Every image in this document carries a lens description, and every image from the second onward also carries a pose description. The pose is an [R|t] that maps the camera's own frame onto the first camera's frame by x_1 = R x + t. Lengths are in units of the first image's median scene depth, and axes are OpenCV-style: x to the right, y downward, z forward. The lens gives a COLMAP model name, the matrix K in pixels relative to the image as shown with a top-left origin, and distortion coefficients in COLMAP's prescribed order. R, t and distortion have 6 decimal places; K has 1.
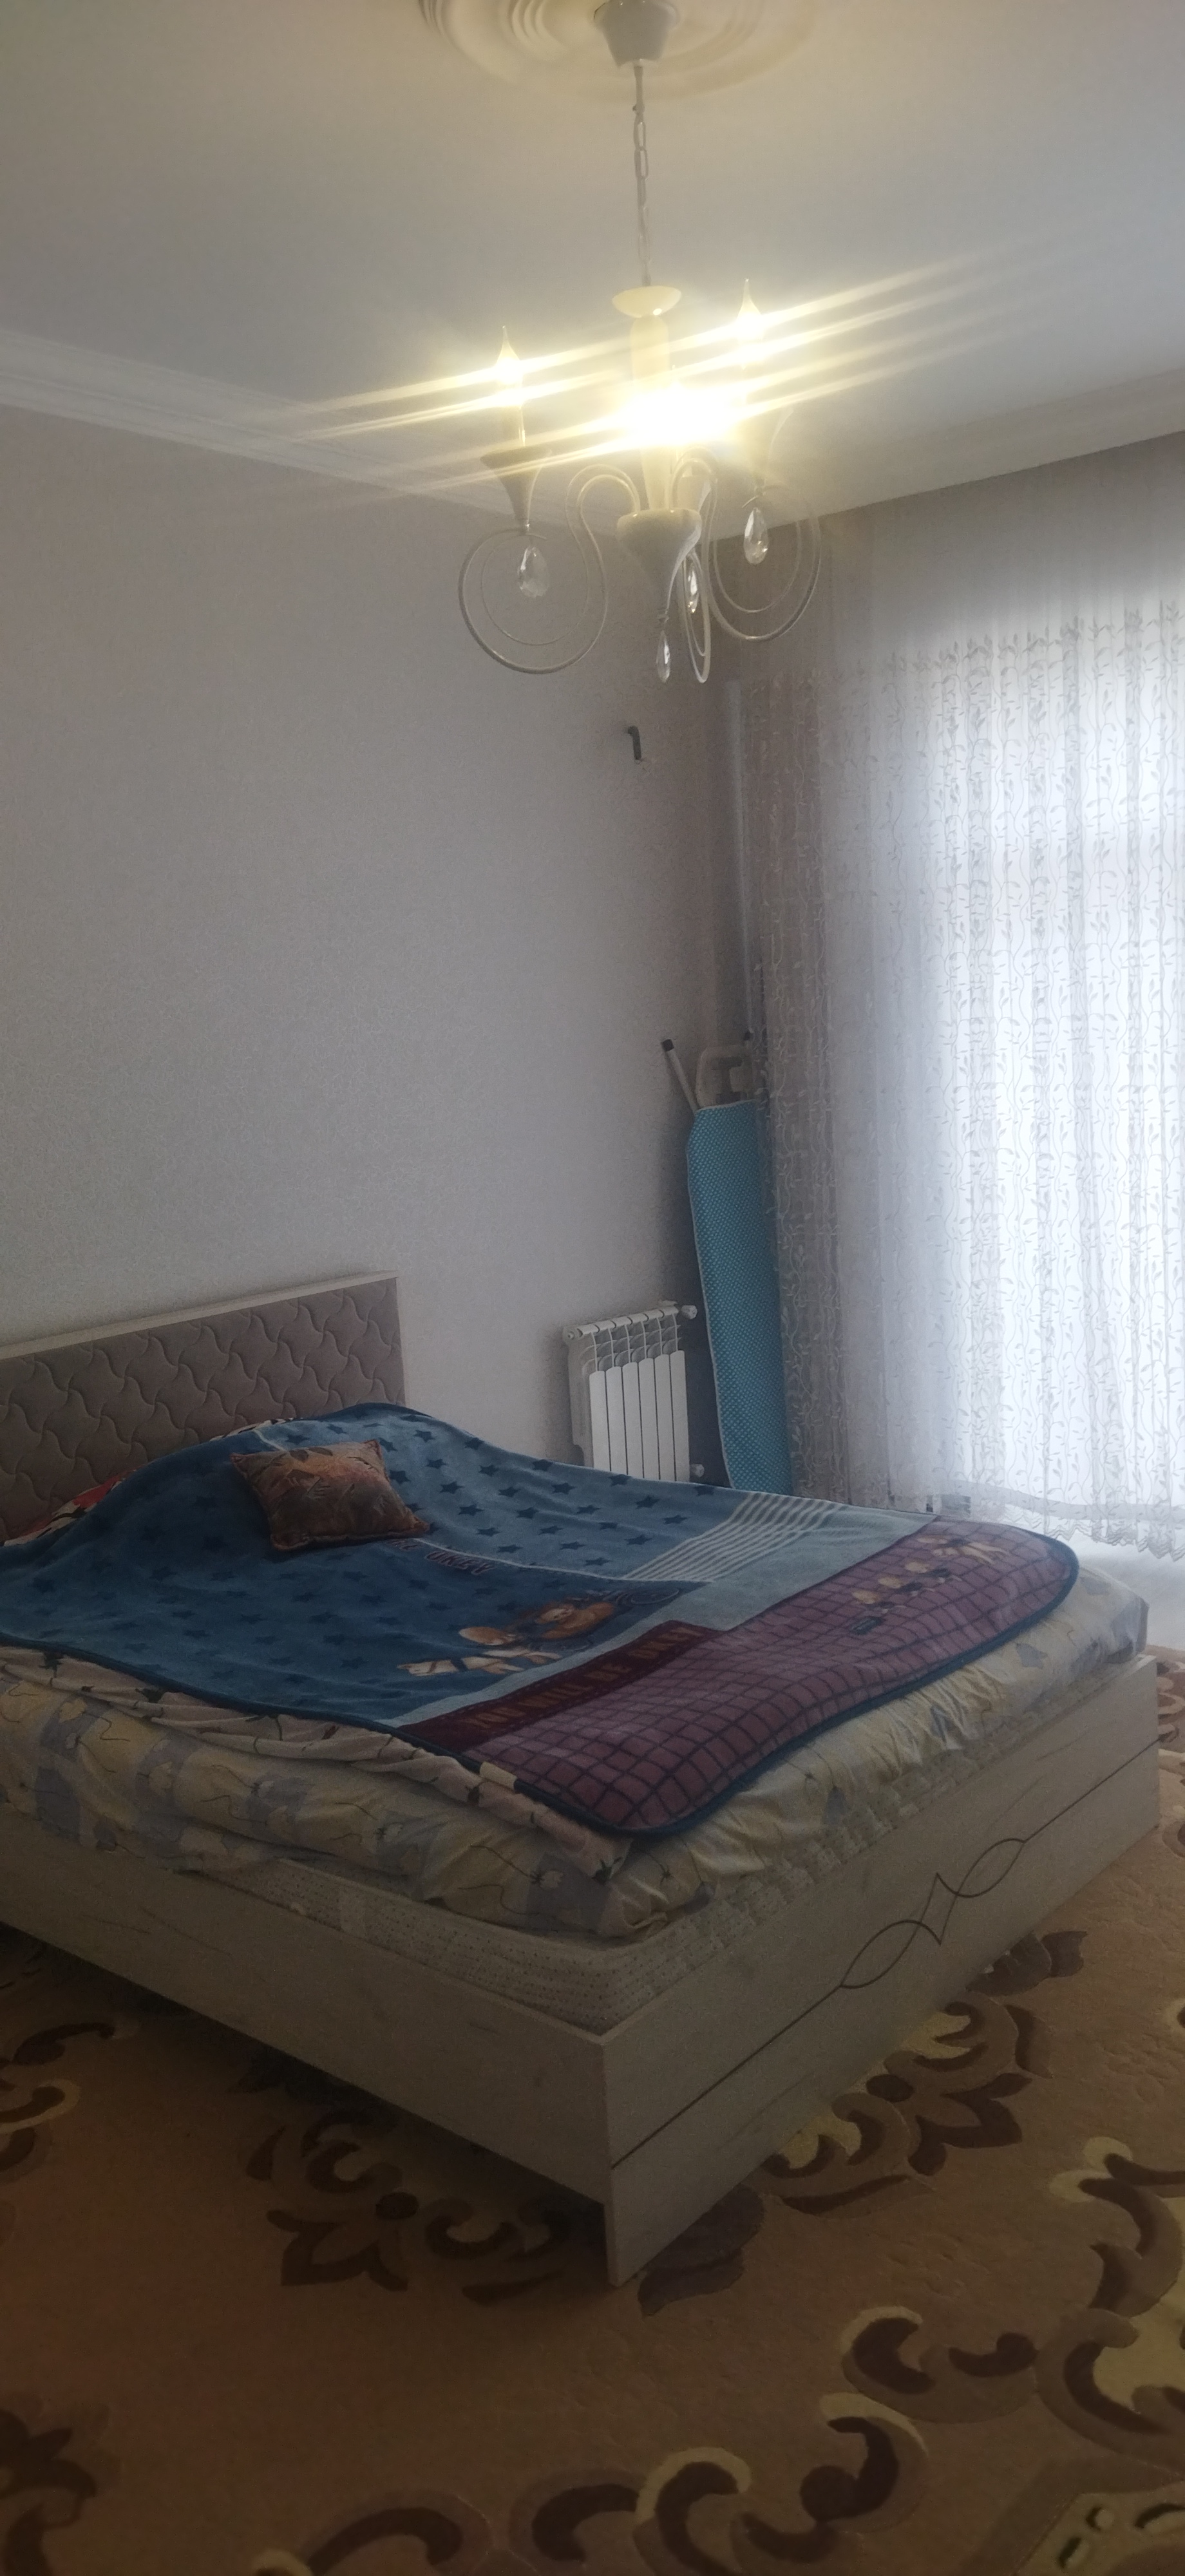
lens RADIAL K [[1864.1, 0, 592.5], [0, 1864.1, 1288.0], [0, 0, 1]] dist [0.107840, -0.159888]
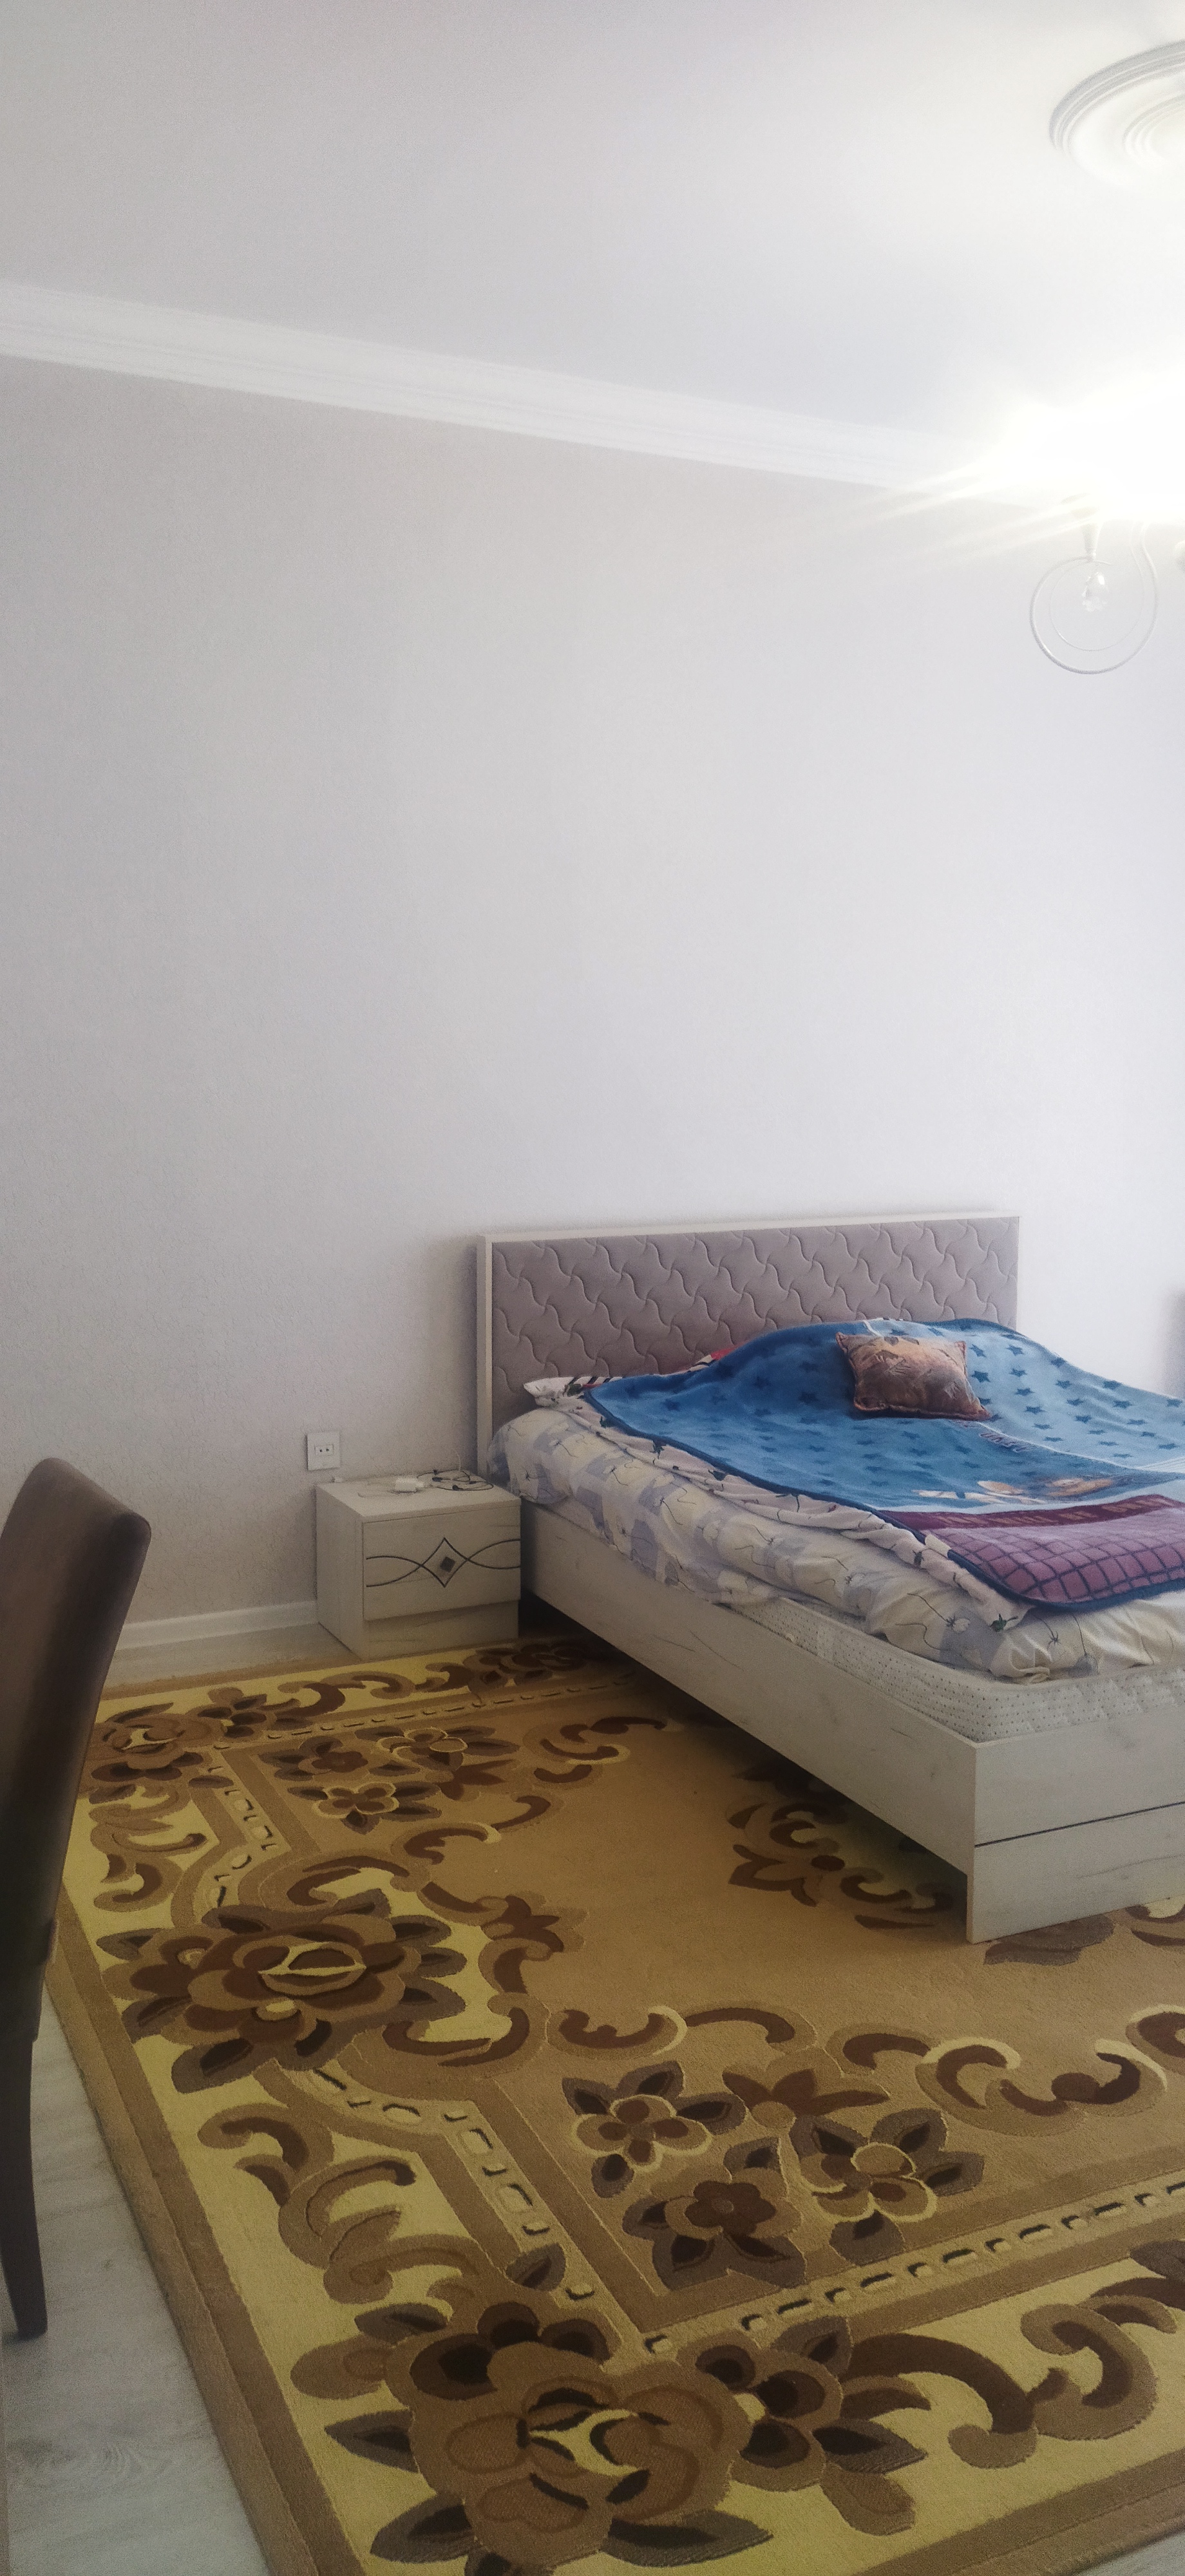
lens RADIAL K [[1798.2, 0, 592.5], [0, 1798.2, 1288.0], [0, 0, 1]] dist [0.030397, 0.000410]
pose [[0.911642, 0.115044, -0.394555, 0.172868], [-0.114933, 0.993083, 0.024003, 0.074434], [0.394587, 0.023465, 0.918559, -0.186302]]
